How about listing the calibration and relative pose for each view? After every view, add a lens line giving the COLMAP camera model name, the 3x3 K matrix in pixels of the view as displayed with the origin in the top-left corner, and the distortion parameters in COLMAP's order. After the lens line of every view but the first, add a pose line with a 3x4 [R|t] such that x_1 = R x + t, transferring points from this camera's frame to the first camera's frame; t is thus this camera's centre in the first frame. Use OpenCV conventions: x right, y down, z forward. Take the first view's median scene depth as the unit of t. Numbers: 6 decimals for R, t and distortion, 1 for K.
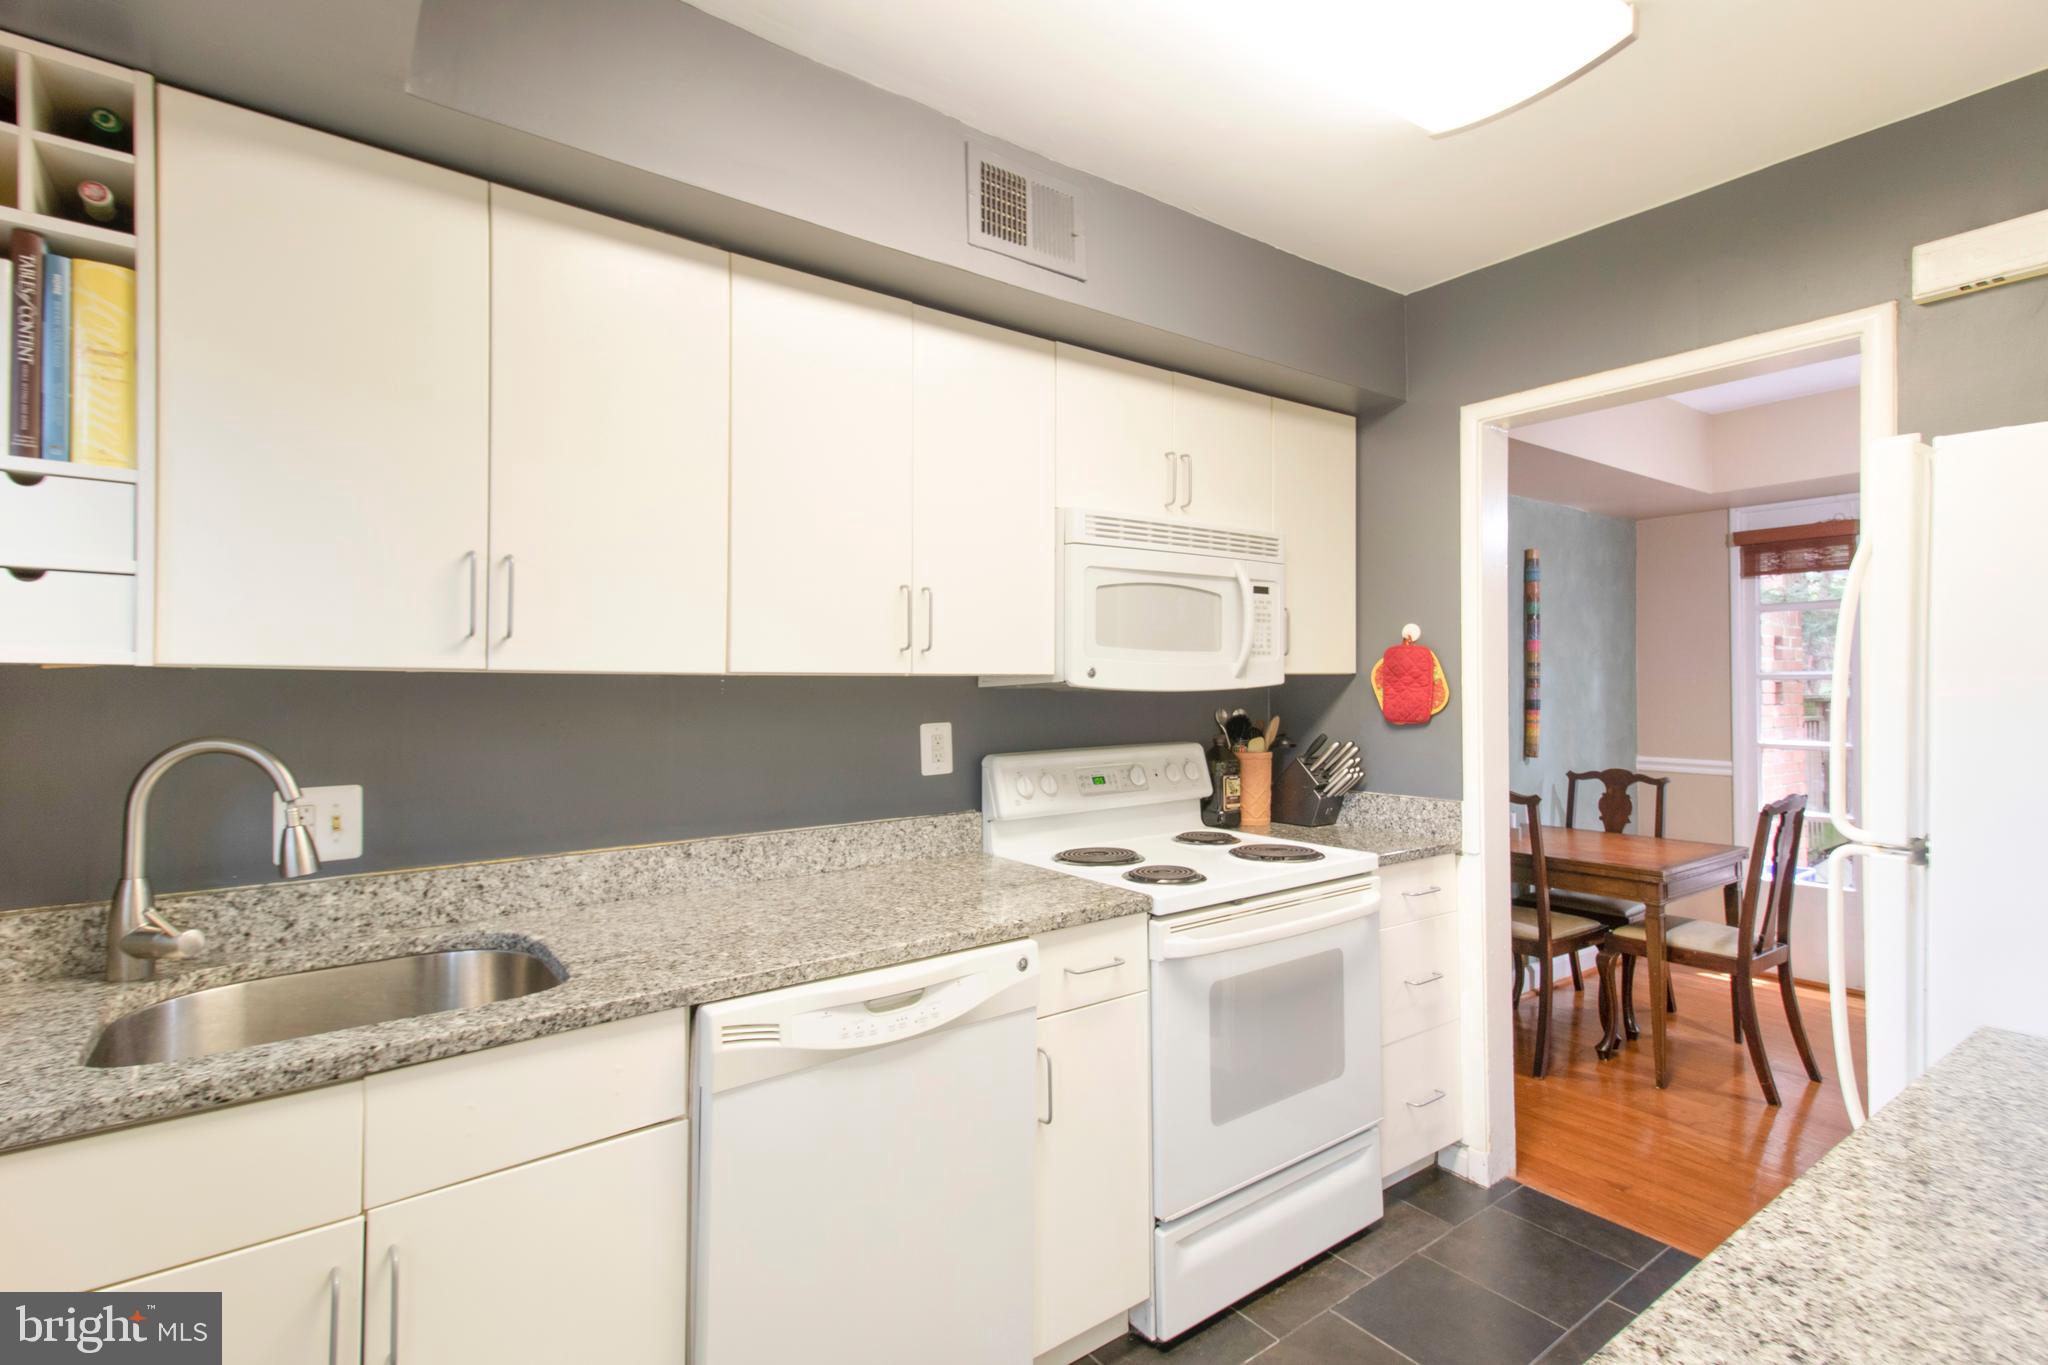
lens RADIAL K [[952.9, 0, 1007.5], [0, 952.9, 643.7], [0, 0, 1]] dist [0.026180, -0.014112]
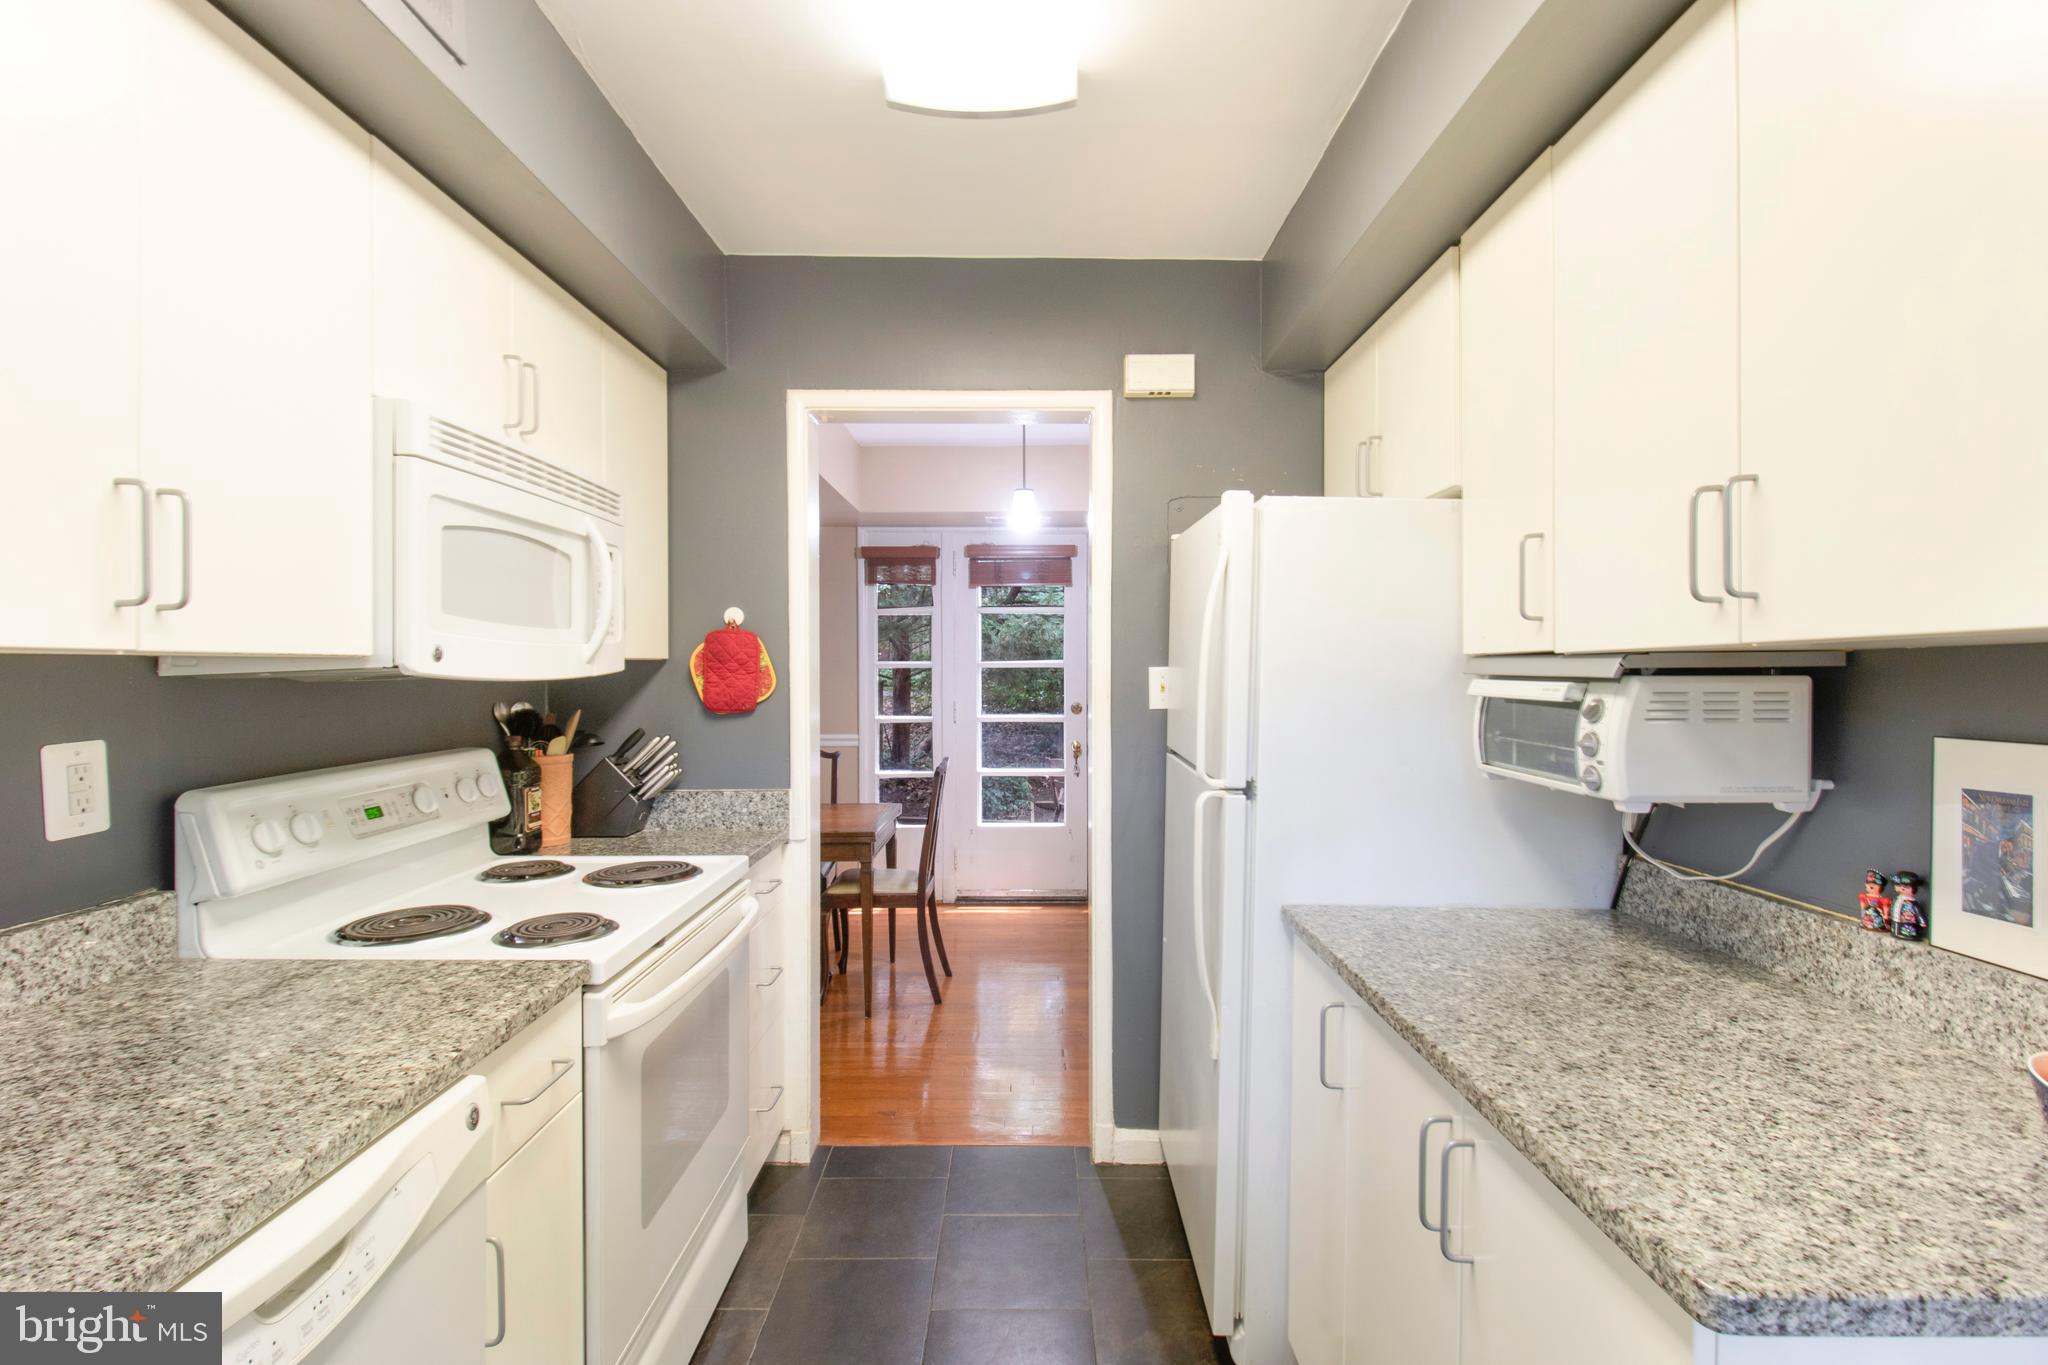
lens RADIAL K [[952.9, 0, 1021.6], [0, 952.9, 665.5], [0, 0, 1]] dist [0.026180, -0.014112]
pose [[0.585363, 0.006570, 0.810745, -0.196756], [-0.035637, 0.999209, 0.017633, 0.010897], [-0.809988, -0.039214, 0.585134, 0.240944]]
